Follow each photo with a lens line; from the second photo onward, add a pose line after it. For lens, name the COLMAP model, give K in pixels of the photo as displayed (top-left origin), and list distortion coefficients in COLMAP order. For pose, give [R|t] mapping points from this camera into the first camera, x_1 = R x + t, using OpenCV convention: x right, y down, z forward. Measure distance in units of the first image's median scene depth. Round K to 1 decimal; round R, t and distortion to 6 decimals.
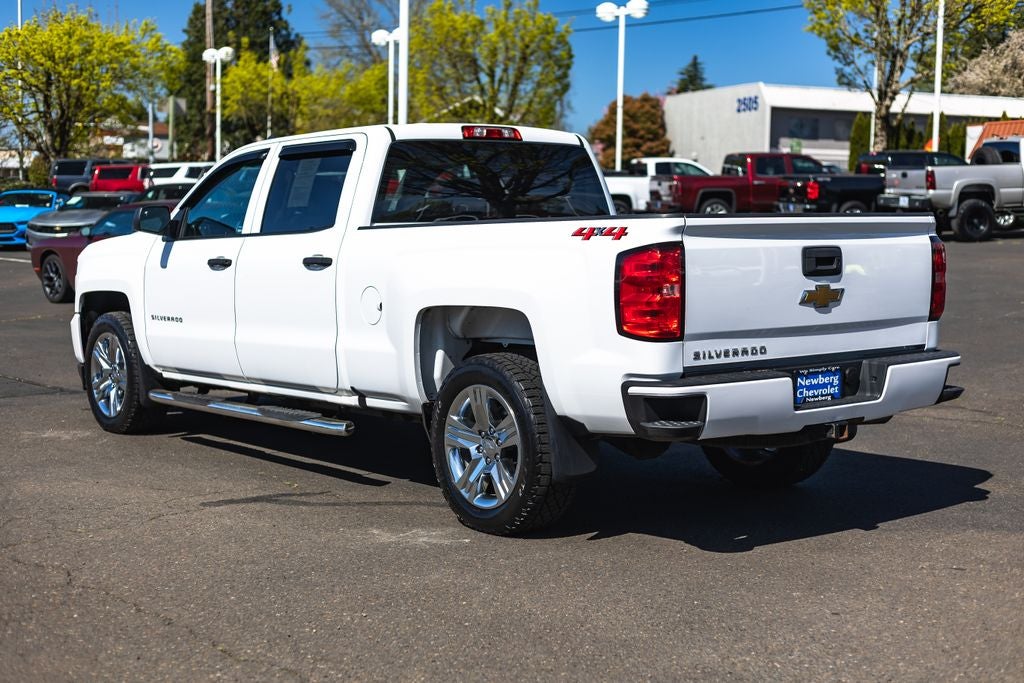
lens RADIAL K [[1507.8, 0, 512.0], [0, 1507.8, 341.5], [0, 0, 1]] dist [0.030733, 0.011381]
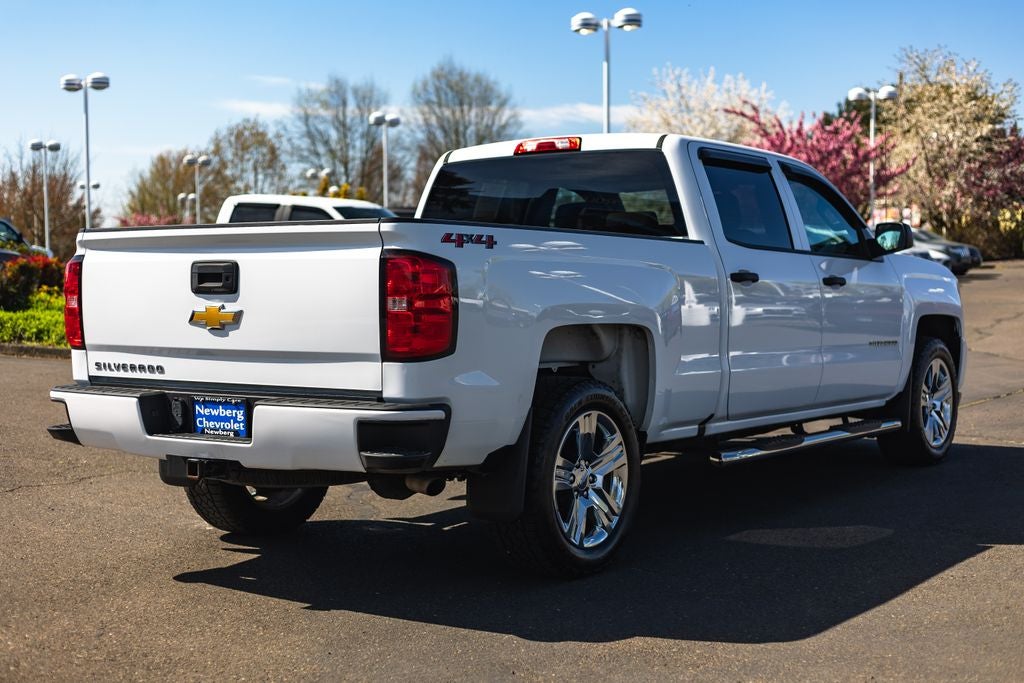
lens RADIAL K [[1529.2, 0, 540.5], [0, 1529.2, 338.1], [0, 0, 1]] dist [0.037424, 0.043555]
pose [[0.265687, 0.047682, -0.962880, 1.126230], [-0.075478, 0.996739, 0.028532, -0.057895], [0.961100, 0.065096, 0.268419, 0.939866]]
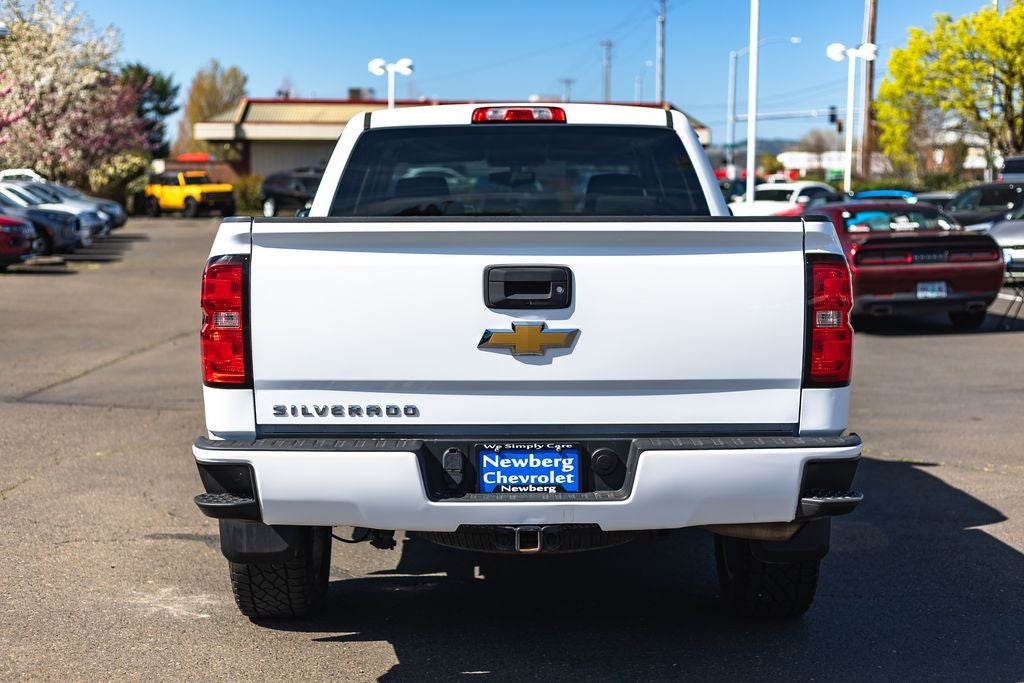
lens RADIAL K [[1622.9, 0, 554.5], [0, 1622.9, 341.3], [0, 0, 1]] dist [0.014882, 0.027941]
pose [[0.792049, 0.053207, -0.608134, 0.658025], [-0.057309, 0.998276, 0.012701, -0.038887], [0.607761, 0.024792, 0.793733, 0.424693]]
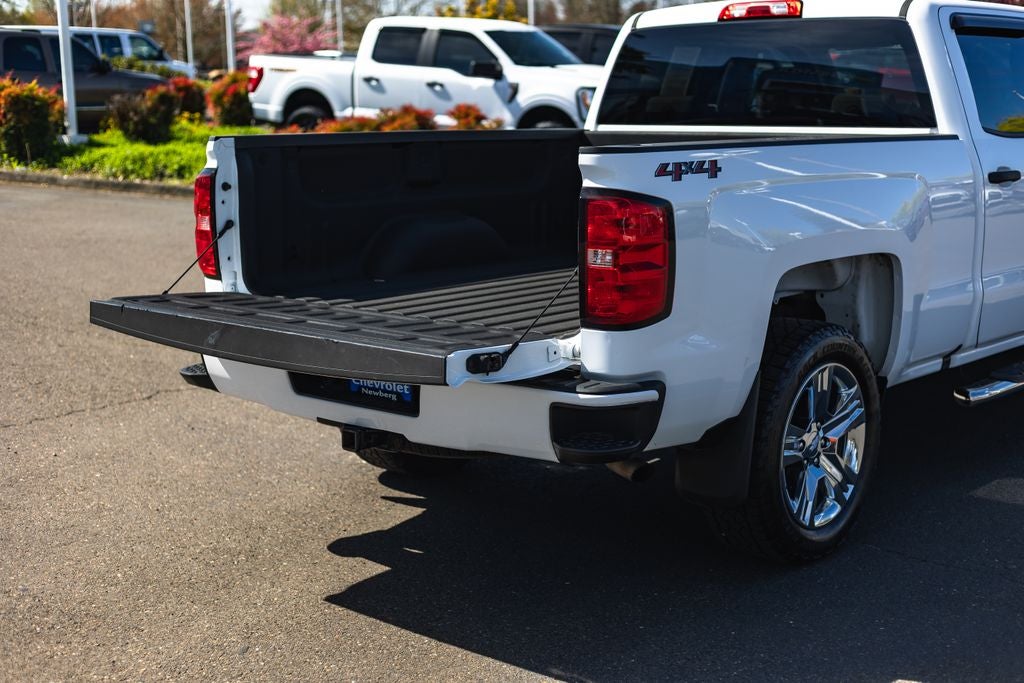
lens RADIAL K [[1529.2, 0, 540.5], [0, 1529.2, 338.1], [0, 0, 1]] dist [0.037424, 0.043555]
pose [[0.177089, 0.177769, -0.968007, 0.943032], [-0.071743, 0.983267, 0.167447, -0.120720], [0.981576, 0.039795, 0.186880, 0.940403]]
